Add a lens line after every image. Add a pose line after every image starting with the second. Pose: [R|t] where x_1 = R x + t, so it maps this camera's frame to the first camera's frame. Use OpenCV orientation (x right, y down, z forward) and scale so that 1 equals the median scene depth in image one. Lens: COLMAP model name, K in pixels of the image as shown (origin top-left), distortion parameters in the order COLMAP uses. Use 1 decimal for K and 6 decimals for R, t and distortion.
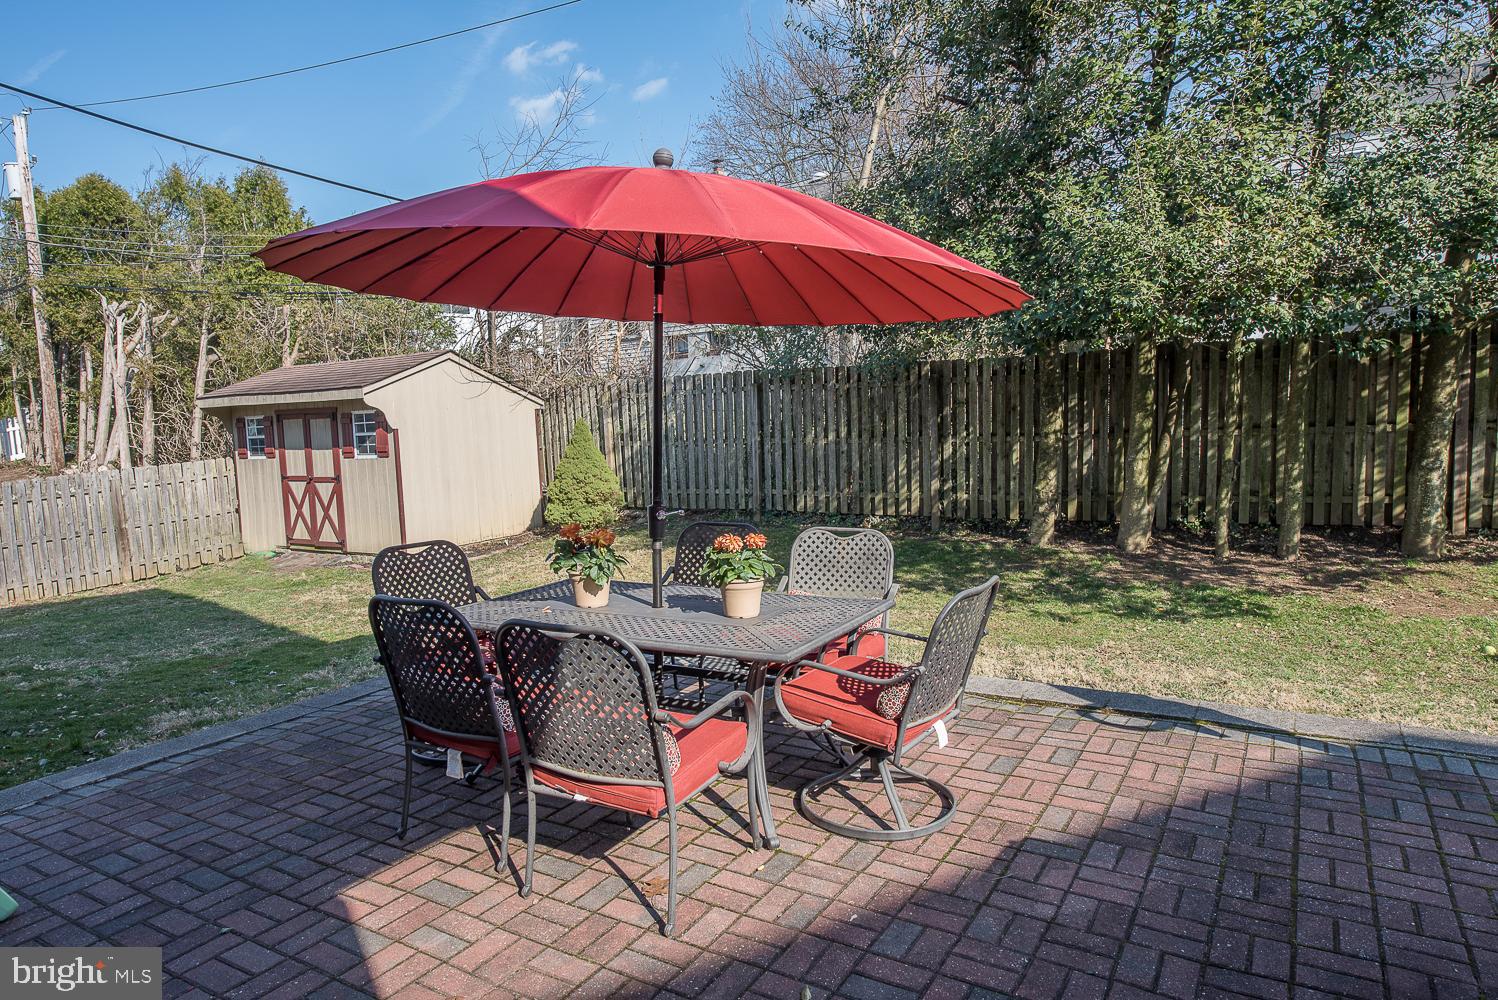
lens RADIAL K [[911.0, 0, 740.8], [0, 911.0, 502.4], [0, 0, 1]] dist [0.002029, -0.002580]
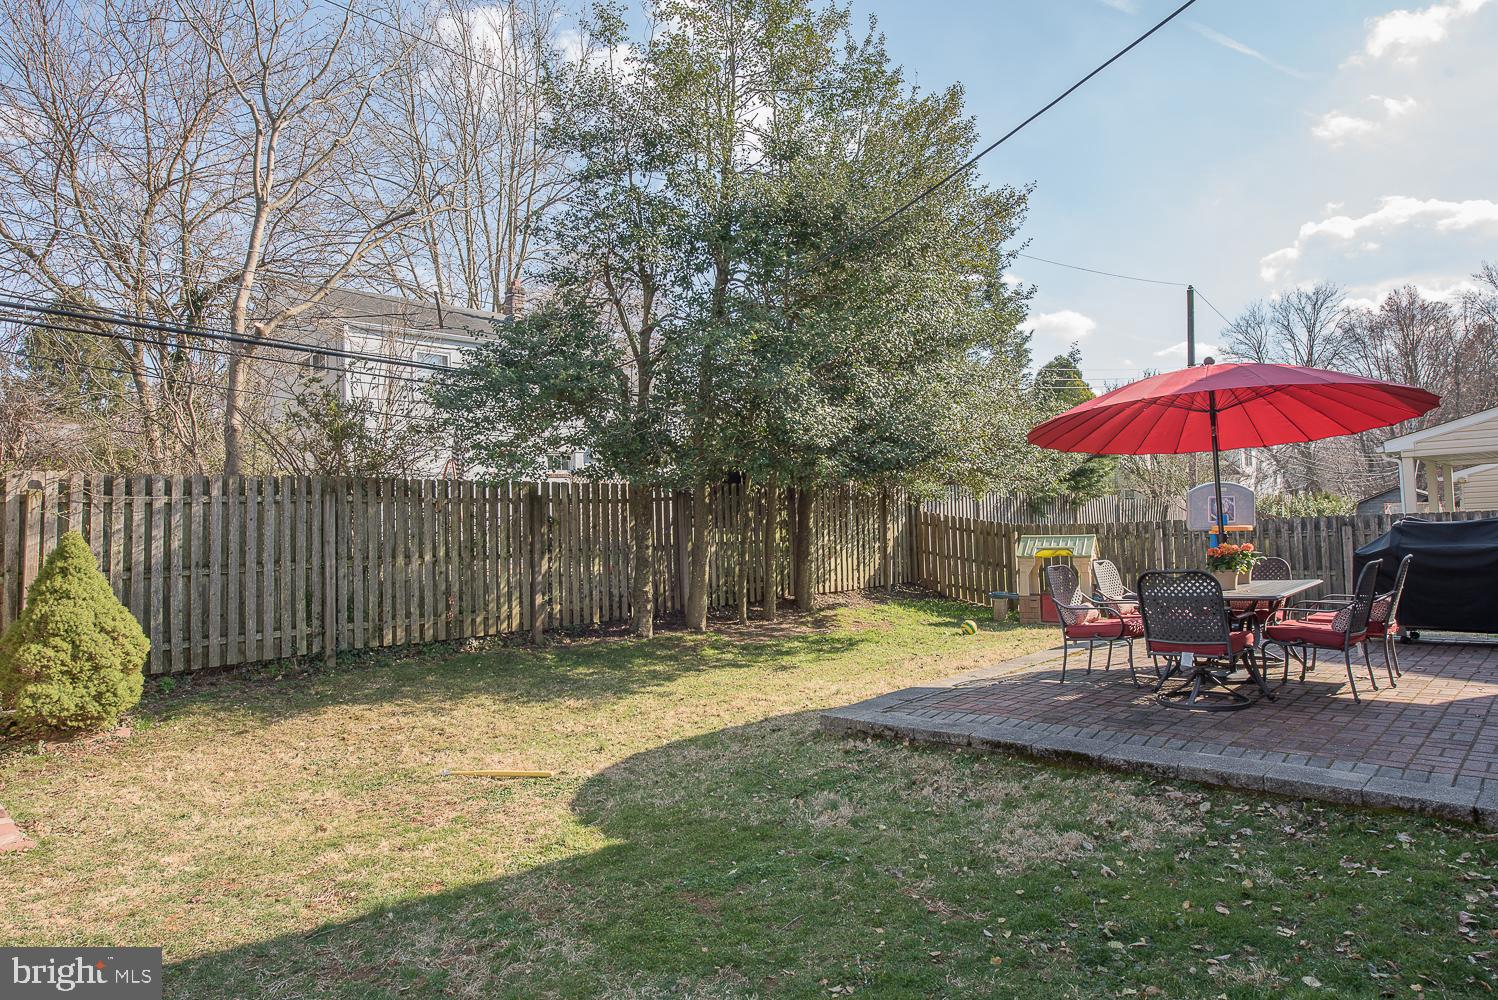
lens RADIAL K [[911.0, 0, 740.8], [0, 911.0, 502.4], [0, 0, 1]] dist [0.002029, -0.002580]
pose [[0.217517, 0.061908, 0.974091, -0.647527], [0.123534, 0.988215, -0.090391, -0.004561], [-0.968207, 0.139995, 0.207306, 0.458342]]
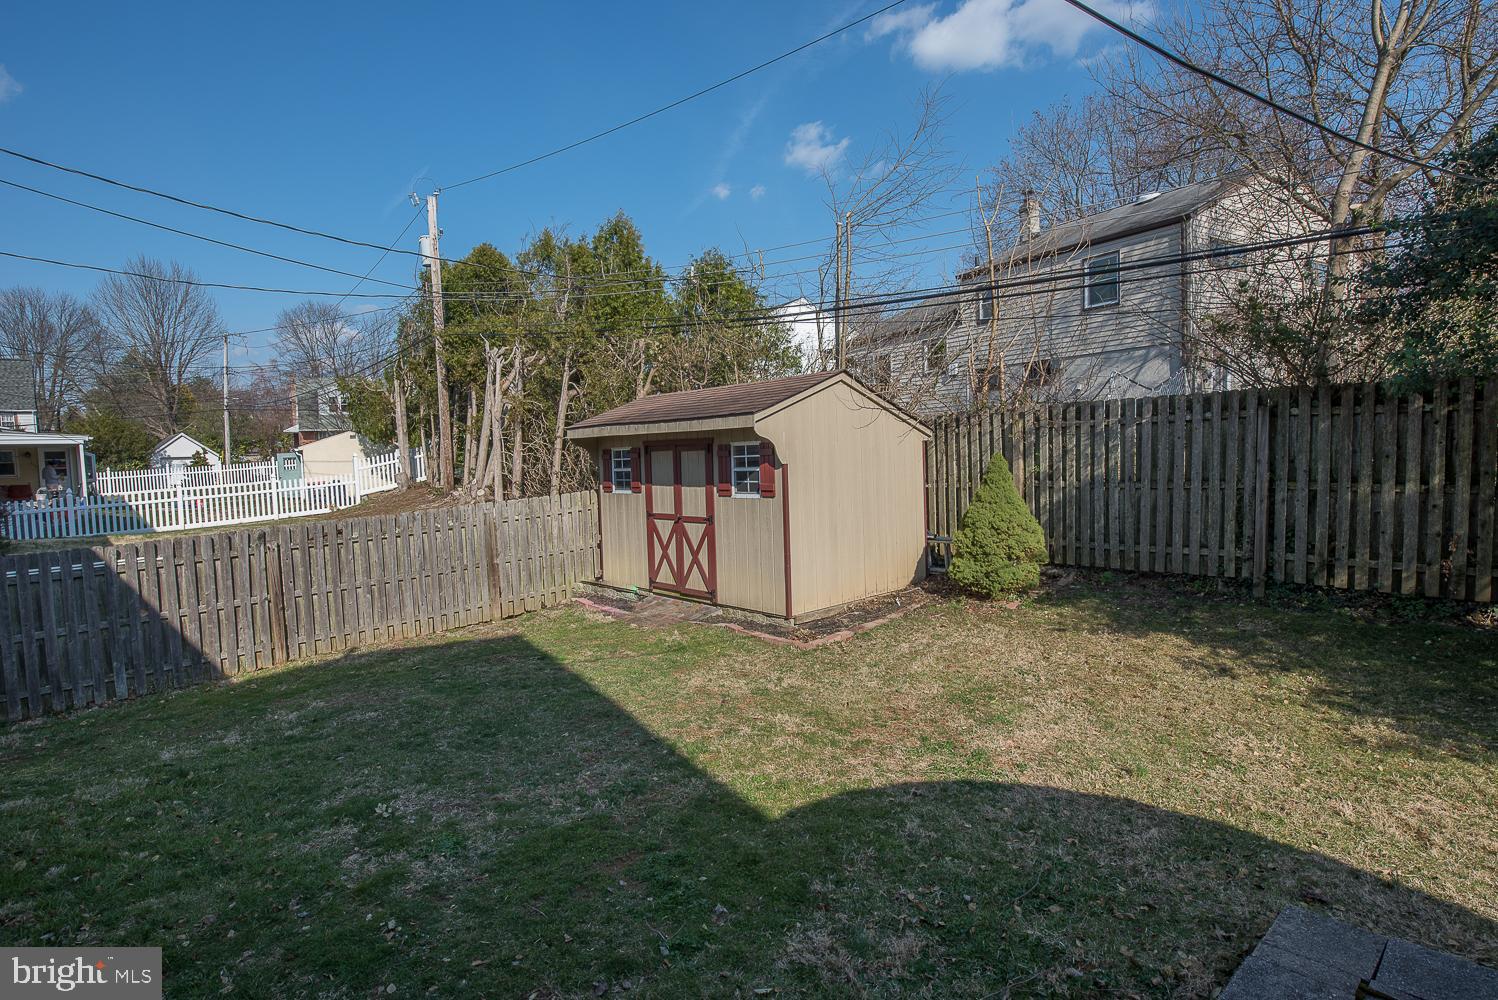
lens RADIAL K [[765.4, 0, 749.0], [0, 765.4, 500.0], [0, 0, 1]] dist [-0.009086, -0.000668]
pose [[0.962159, 0.023583, -0.271466, -0.200579], [-0.030688, 0.999288, -0.021955, -0.028669], [0.270755, 0.029455, 0.962198, 0.292280]]
